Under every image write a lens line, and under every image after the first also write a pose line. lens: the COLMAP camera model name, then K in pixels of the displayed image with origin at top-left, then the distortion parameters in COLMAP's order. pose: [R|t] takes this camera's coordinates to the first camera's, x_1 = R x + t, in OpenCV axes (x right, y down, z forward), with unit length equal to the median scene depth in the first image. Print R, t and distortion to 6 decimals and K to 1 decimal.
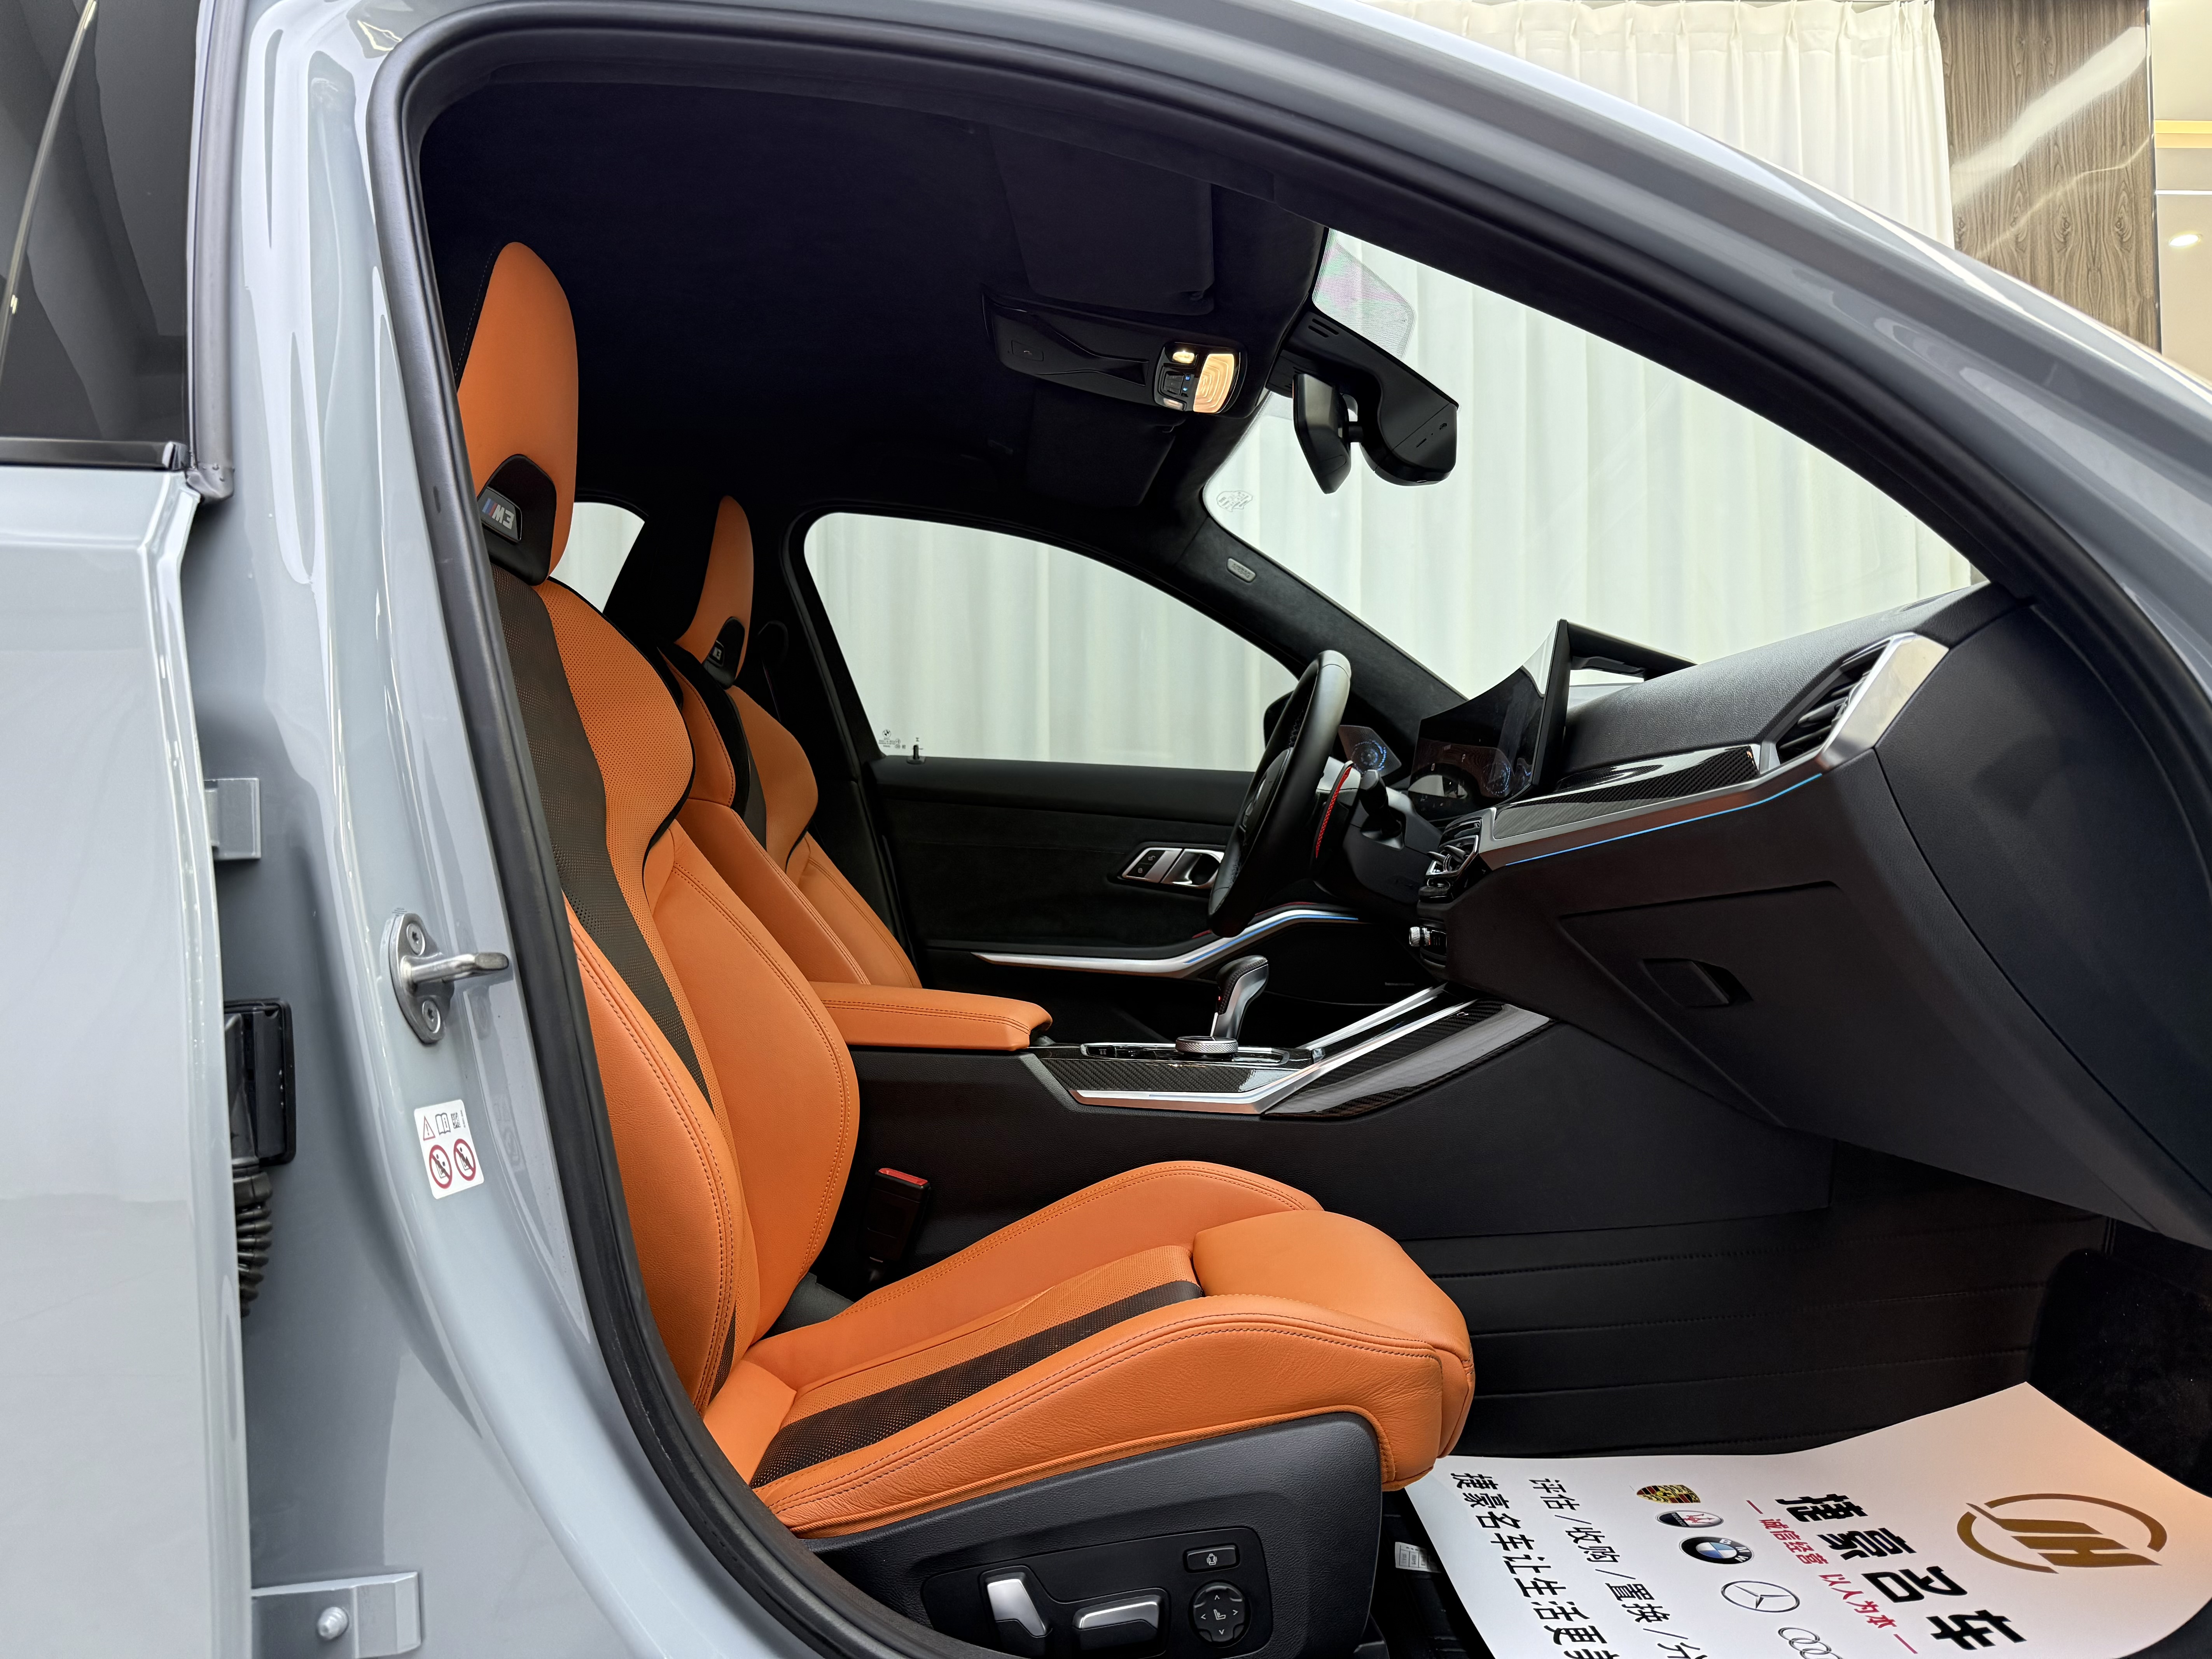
lens RADIAL K [[1550.3, 0, 1125.2], [0, 1550.3, 823.5], [0, 0, 1]] dist [0.052485, -0.098314]
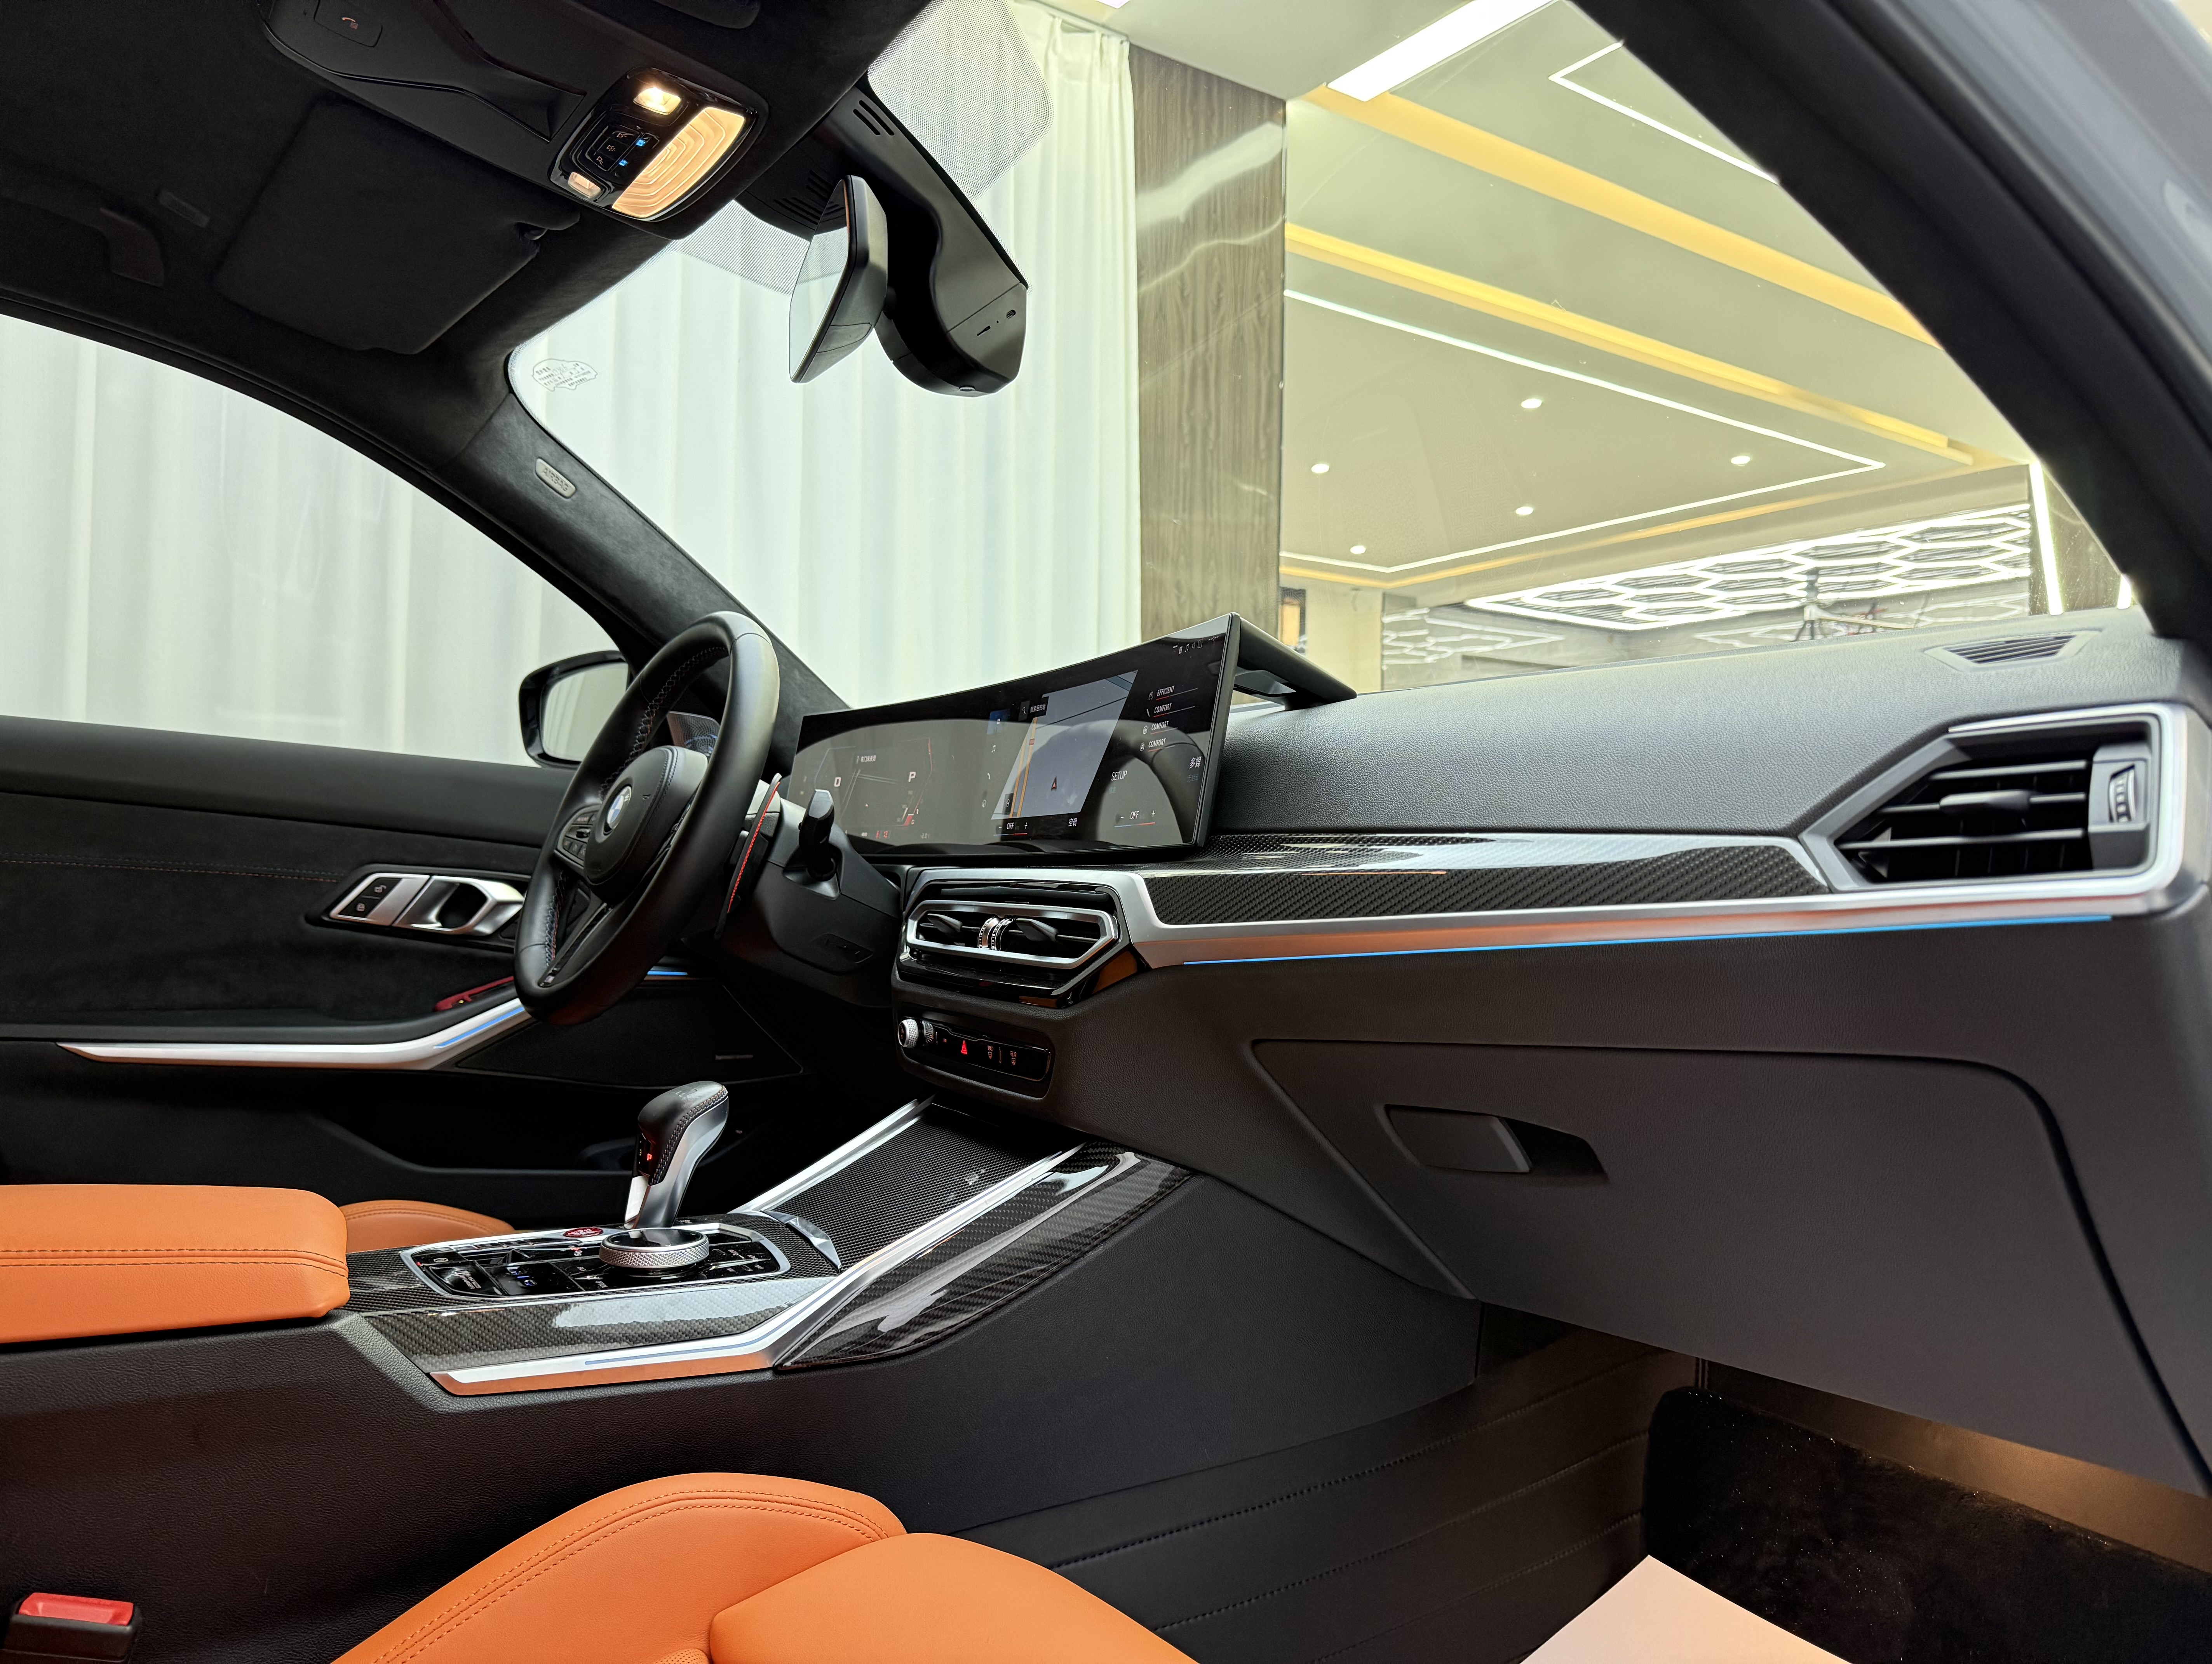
lens RADIAL K [[1550.4, 0, 1125.2], [0, 1550.4, 826.0], [0, 0, 1]] dist [0.052485, -0.098314]
pose [[0.829366, 0.035919, 0.557550, -0.104297], [-0.043775, 0.999041, 0.000755, -0.021697], [-0.556988, -0.025033, 0.830143, 0.298006]]
